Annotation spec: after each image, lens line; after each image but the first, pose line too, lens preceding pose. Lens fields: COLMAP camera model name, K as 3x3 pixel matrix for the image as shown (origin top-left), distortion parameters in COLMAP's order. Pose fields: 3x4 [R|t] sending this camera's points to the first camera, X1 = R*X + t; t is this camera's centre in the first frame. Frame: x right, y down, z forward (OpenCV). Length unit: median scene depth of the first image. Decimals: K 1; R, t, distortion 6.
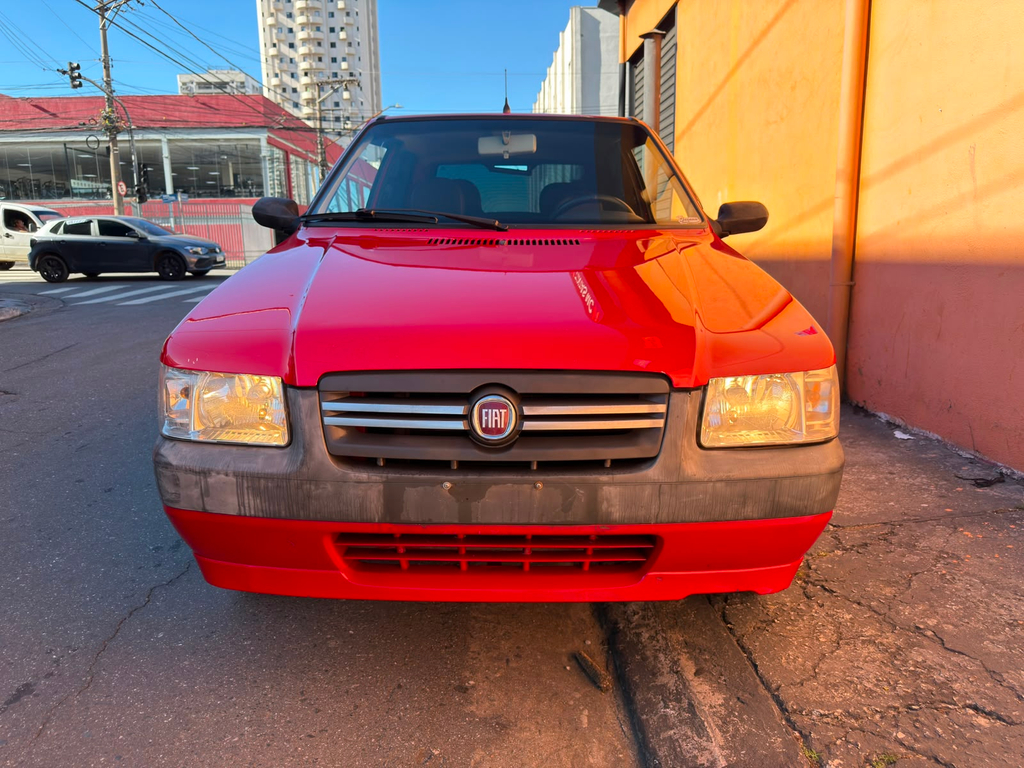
lens RADIAL K [[655.2, 0, 512.0], [0, 655.2, 384.0], [0, 0, 1]] dist [0.020042, -0.000416]
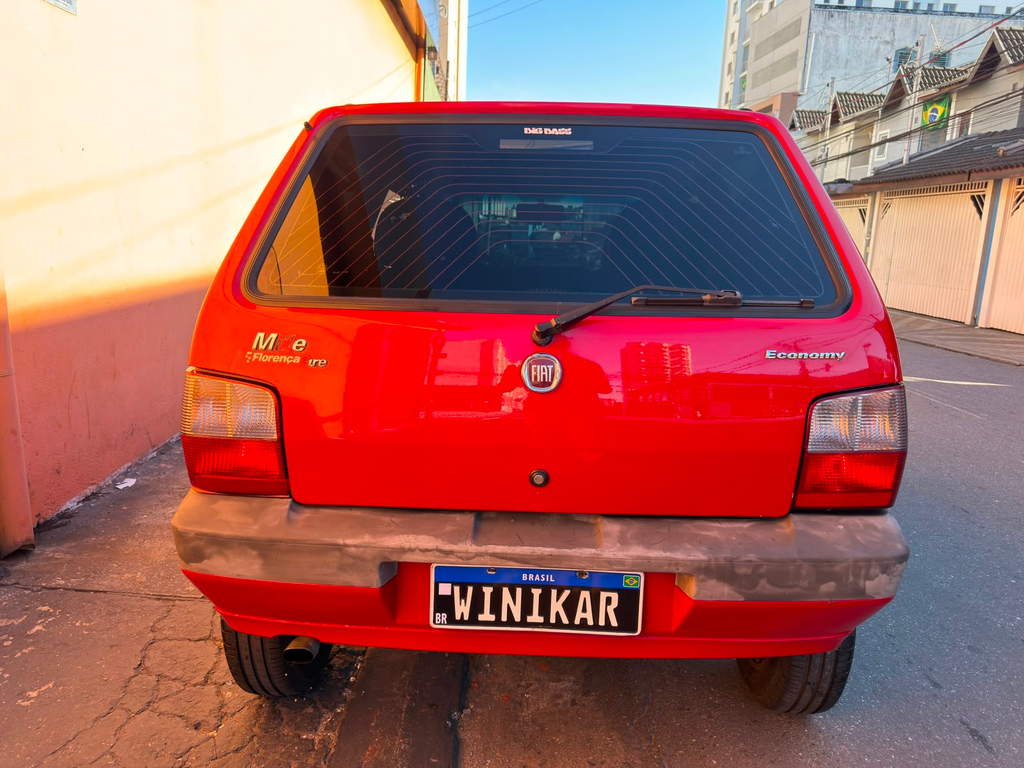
lens RADIAL K [[744.8, 0, 512.0], [0, 744.8, 384.0], [0, 0, 1]] dist [0.023680, -0.007579]
pose [[-0.999919, -0.007619, 0.010186, 0.016140], [-0.002805, 0.913124, 0.407672, -0.535737], [-0.012407, 0.407611, -0.913072, 2.054872]]
